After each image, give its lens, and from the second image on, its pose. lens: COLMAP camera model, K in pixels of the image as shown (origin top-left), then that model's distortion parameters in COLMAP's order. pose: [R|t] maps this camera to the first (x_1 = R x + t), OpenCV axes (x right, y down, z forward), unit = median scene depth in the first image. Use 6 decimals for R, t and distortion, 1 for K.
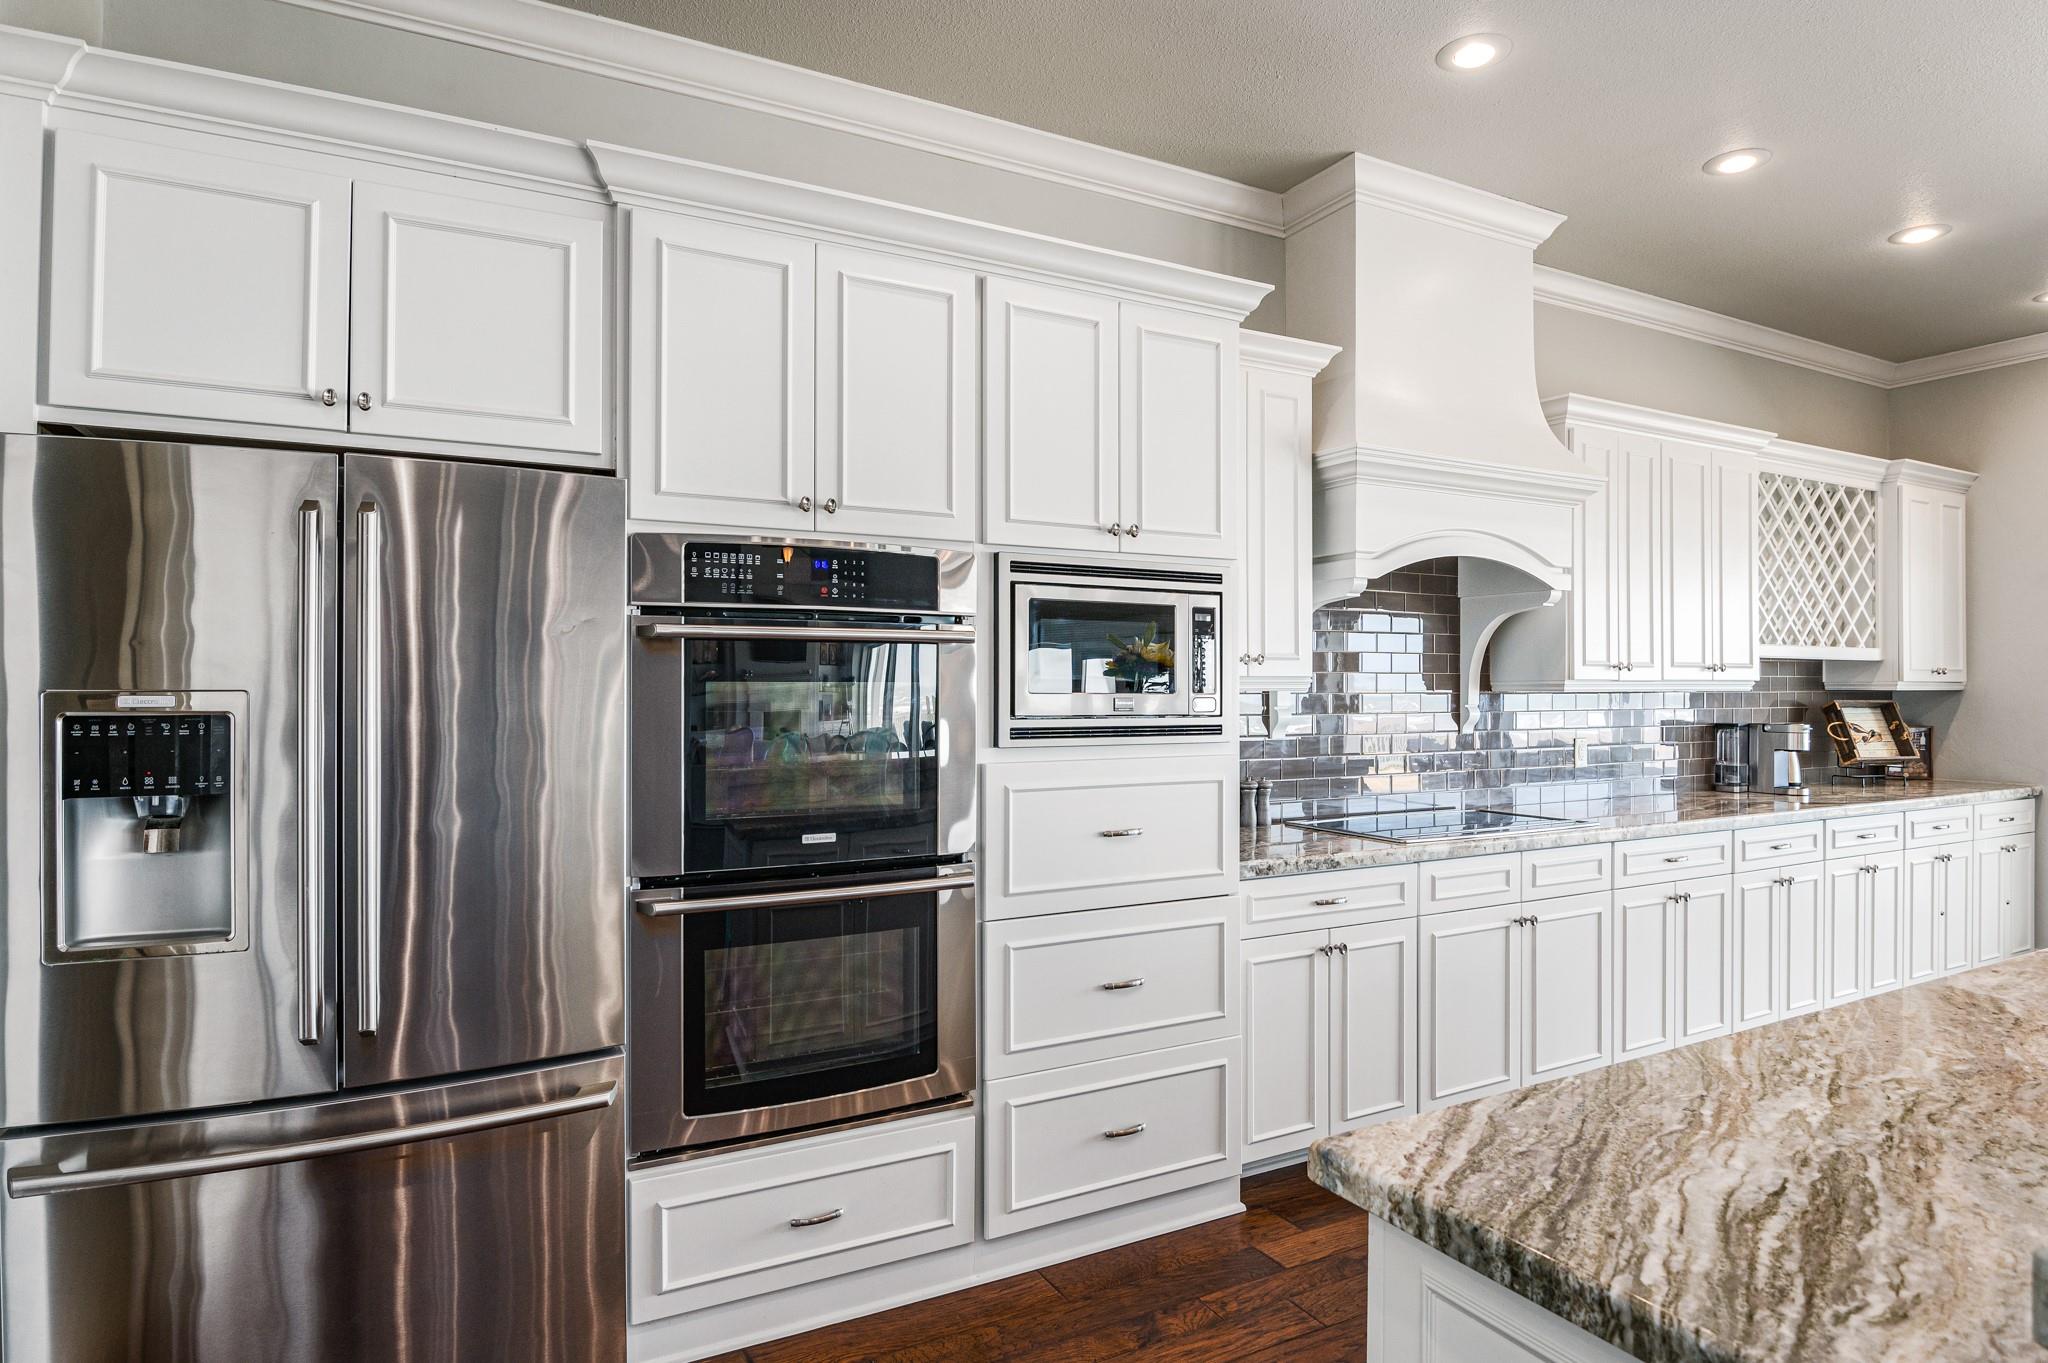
lens RADIAL K [[1128.3, 0, 1021.4], [0, 1128.3, 674.3], [0, 0, 1]] dist [0.001936, -0.012150]
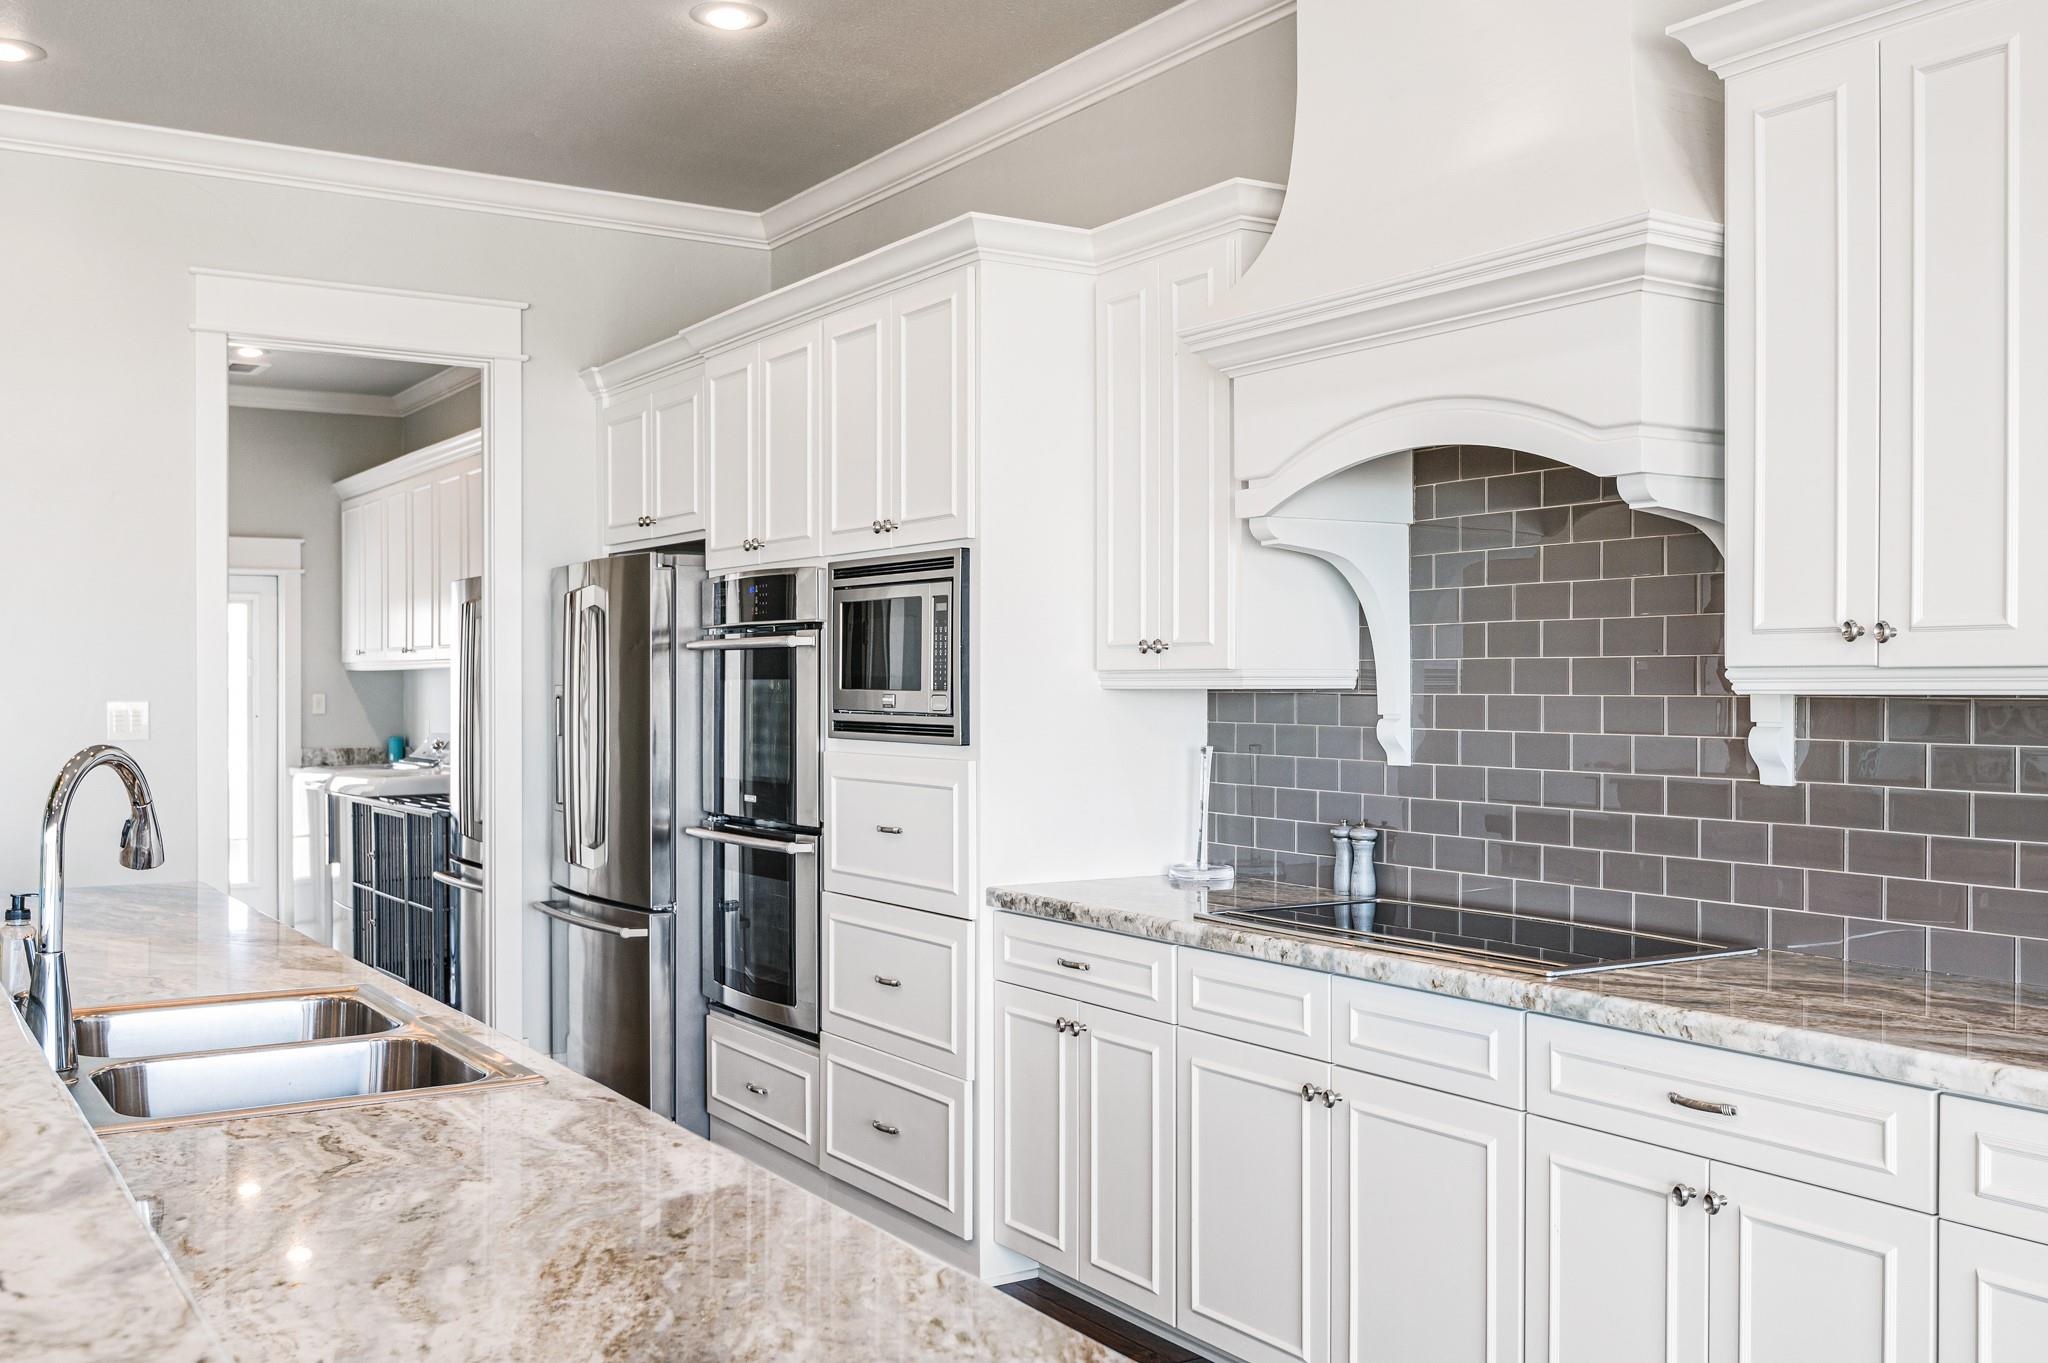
lens RADIAL K [[1885.2, 0, 1024.8], [0, 1885.2, 694.1], [0, 0, 1]] dist [-0.061443, -0.001454]
pose [[0.080856, 0.004599, -0.996715, 1.938149], [0.009381, 0.999942, 0.005375, 0.014453], [0.996682, -0.009785, 0.080808, 1.092321]]
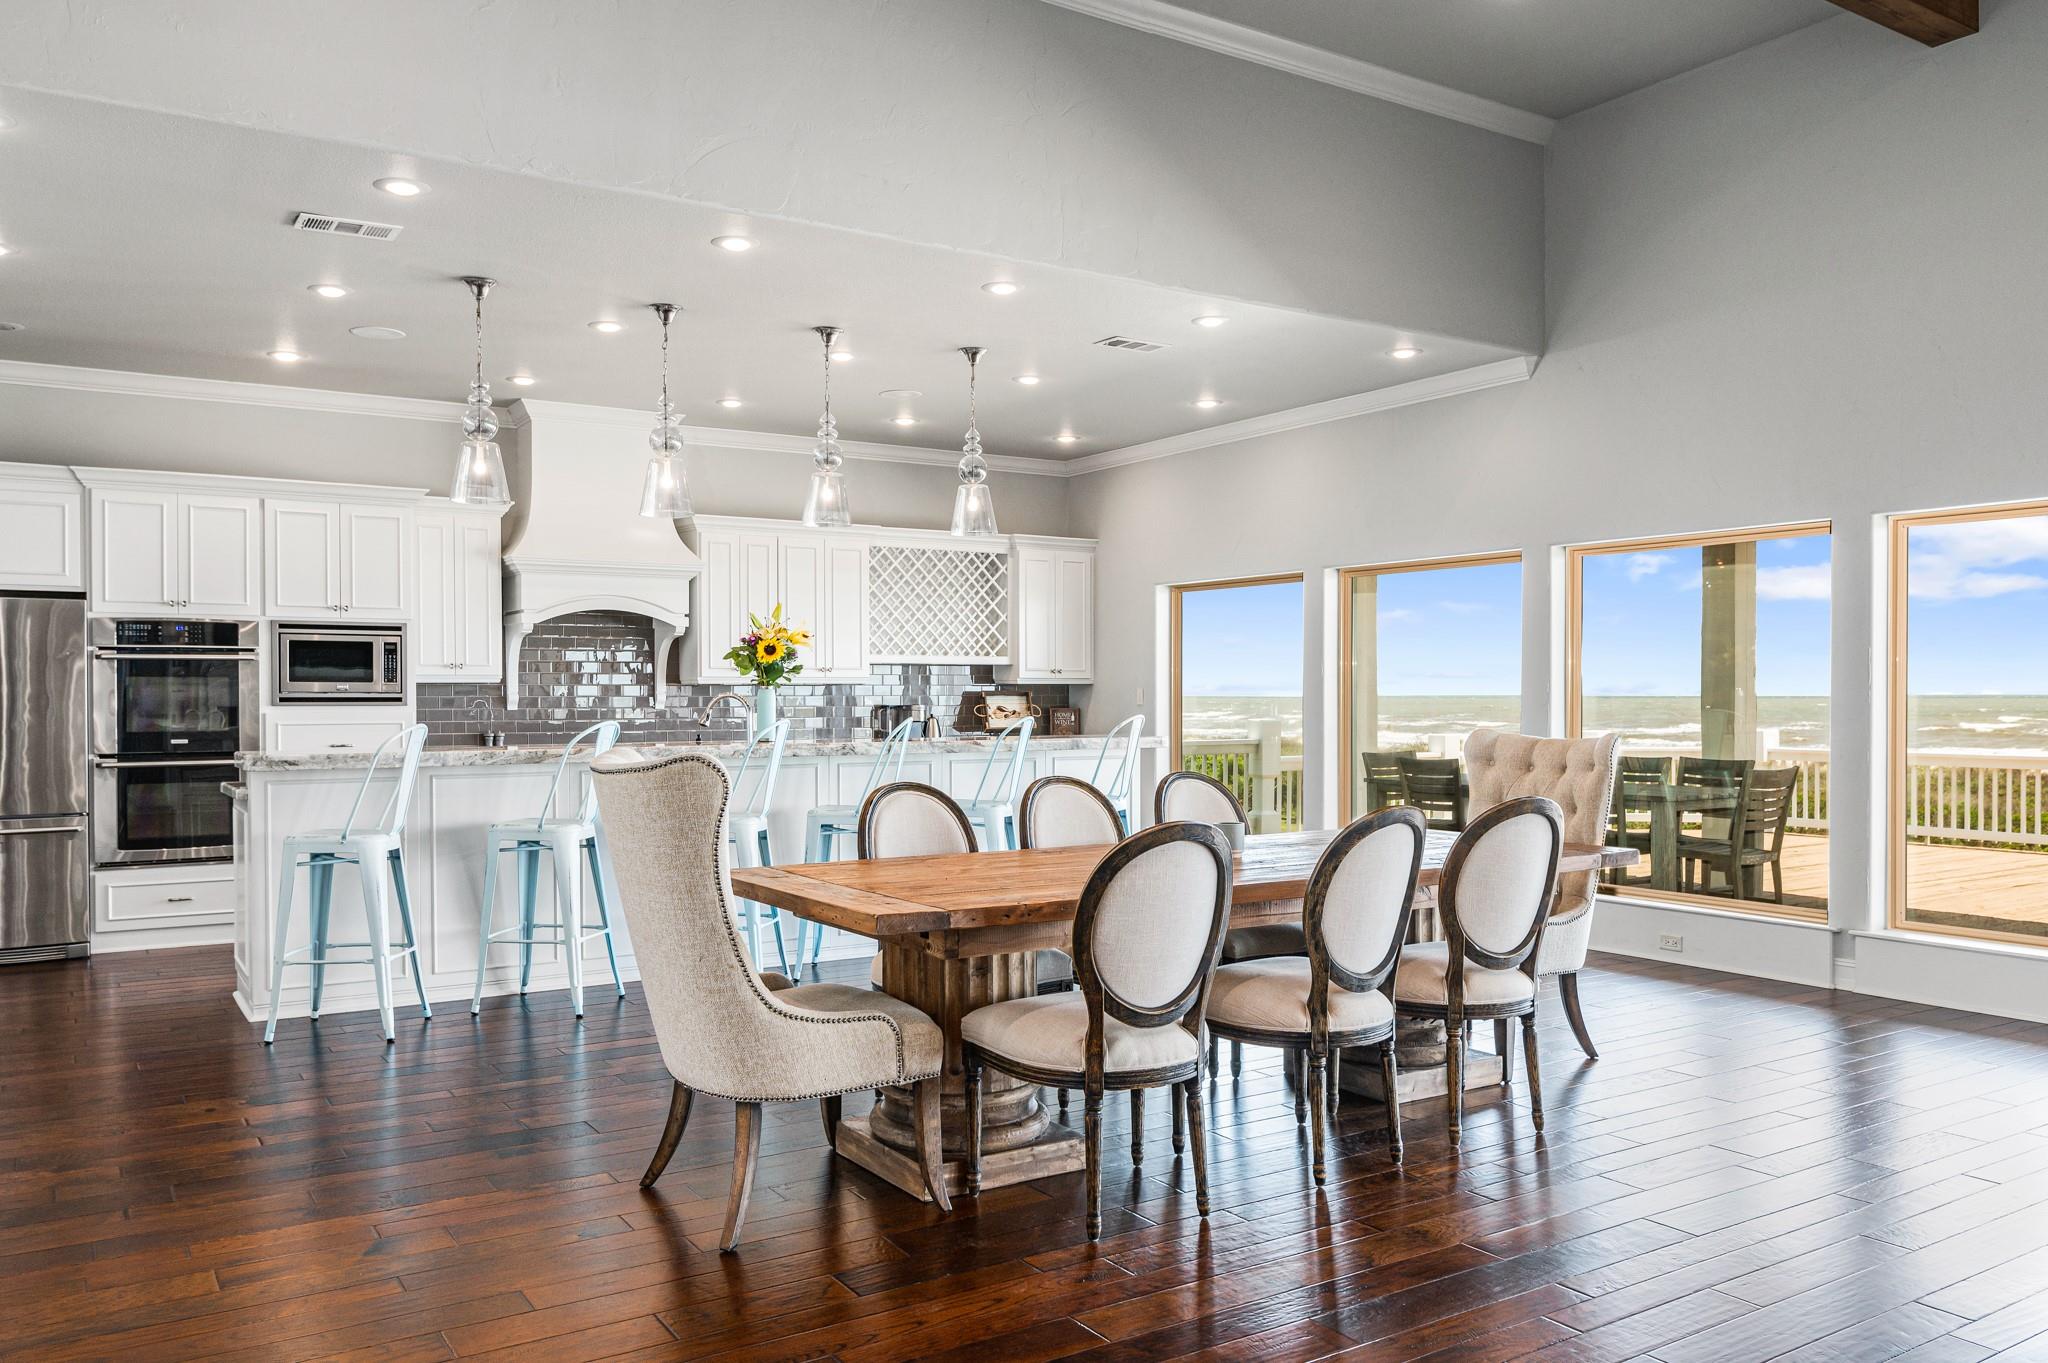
lens RADIAL K [[1529.8, 0, 1034.9], [0, 1529.8, 710.5], [0, 0, 1]] dist [-0.006748, -0.006096]
pose [[0.996386, -0.005625, 0.084751, 1.315397], [0.004057, 0.999818, 0.018660, 0.024576], [-0.084841, -0.018249, 0.996227, -2.317301]]
